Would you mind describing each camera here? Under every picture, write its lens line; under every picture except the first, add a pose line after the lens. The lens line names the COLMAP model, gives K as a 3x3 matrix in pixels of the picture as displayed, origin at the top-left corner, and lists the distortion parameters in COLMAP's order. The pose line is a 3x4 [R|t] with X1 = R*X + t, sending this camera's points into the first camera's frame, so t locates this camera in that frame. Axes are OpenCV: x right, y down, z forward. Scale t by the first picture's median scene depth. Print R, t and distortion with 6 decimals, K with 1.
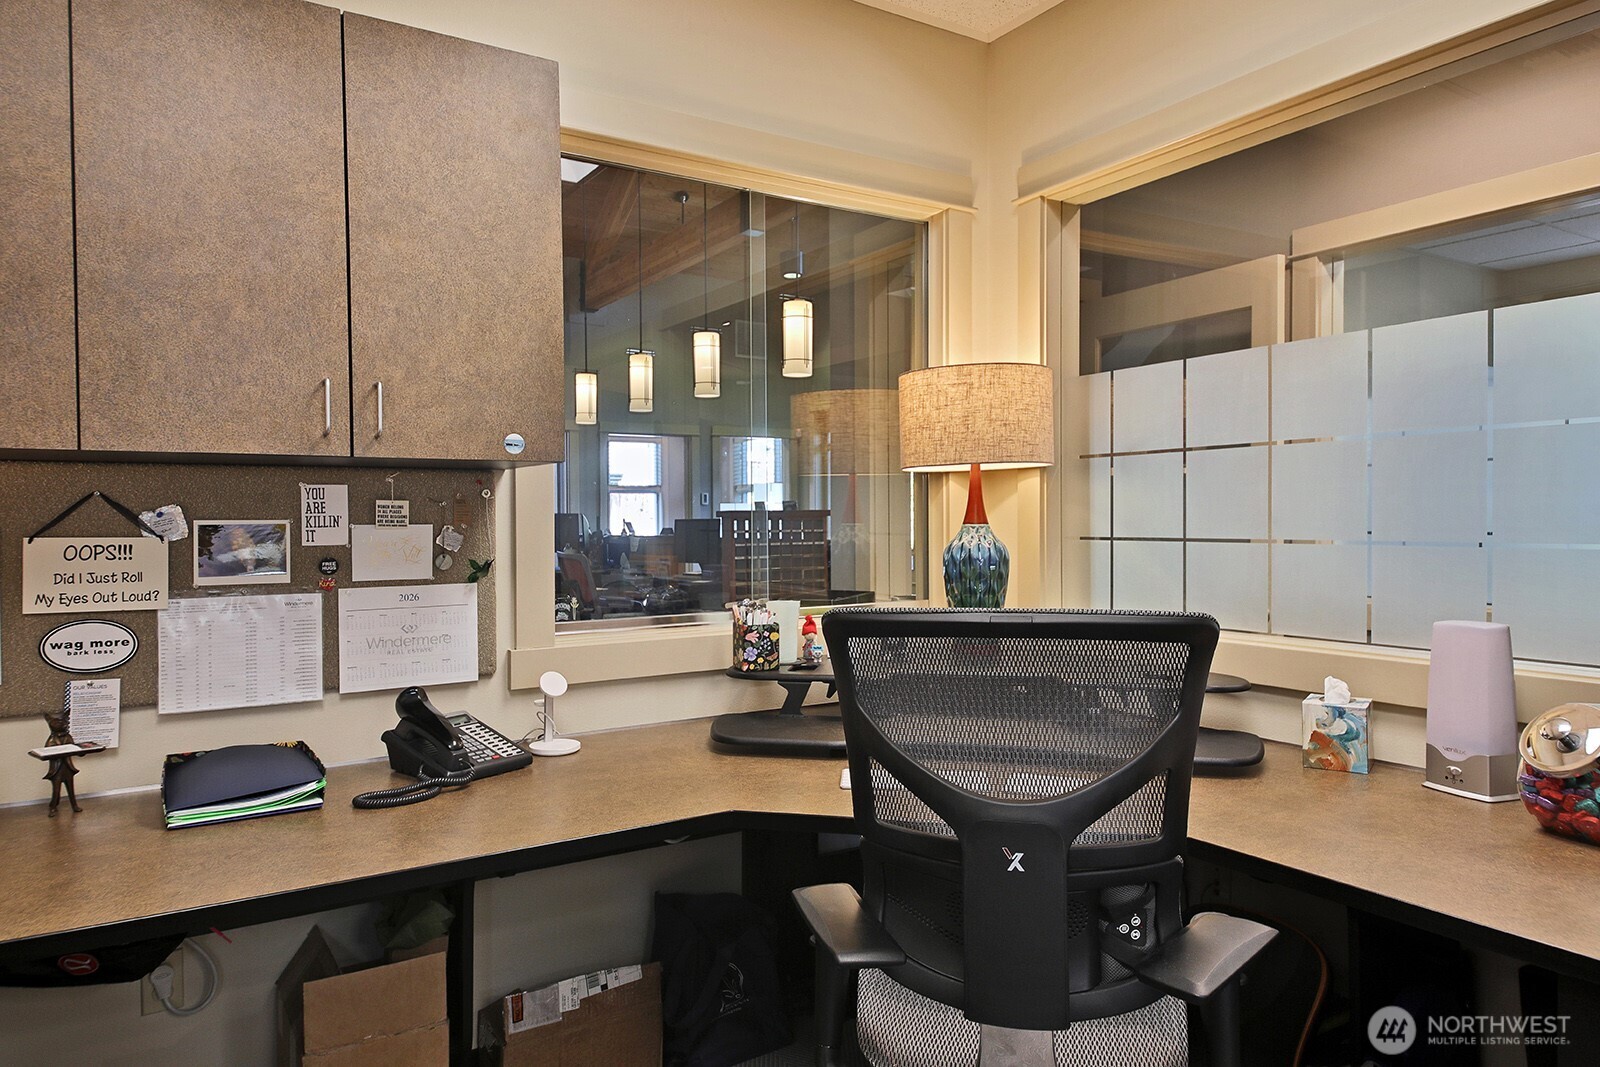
lens RADIAL K [[1023.4, 0, 800.0], [0, 1023.4, 533.5], [0, 0, 1]] dist [0.046874, 0.001234]
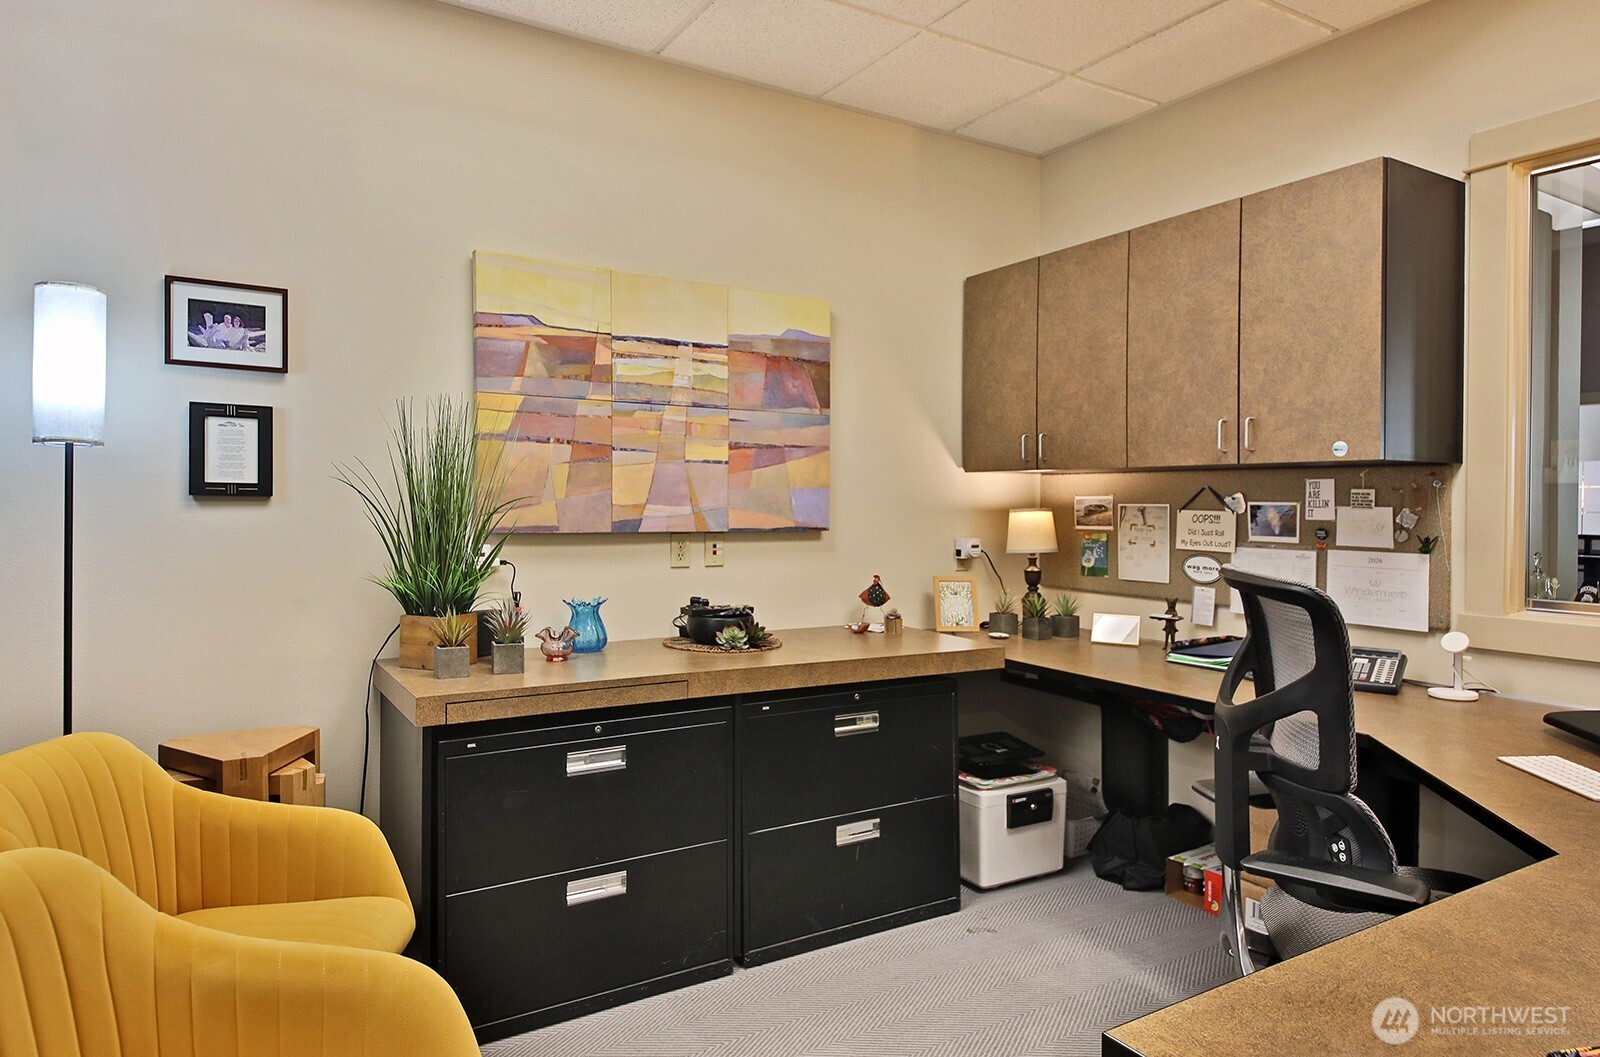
lens RADIAL K [[885.0, 0, 800.0], [0, 885.0, 528.5], [0, 0, 1]] dist [0.004689, -0.015032]
pose [[0.031732, 0.038903, -0.998739, 0.856152], [-0.024197, 0.998979, 0.038144, -0.007107], [0.999203, 0.022956, 0.032641, 0.224743]]
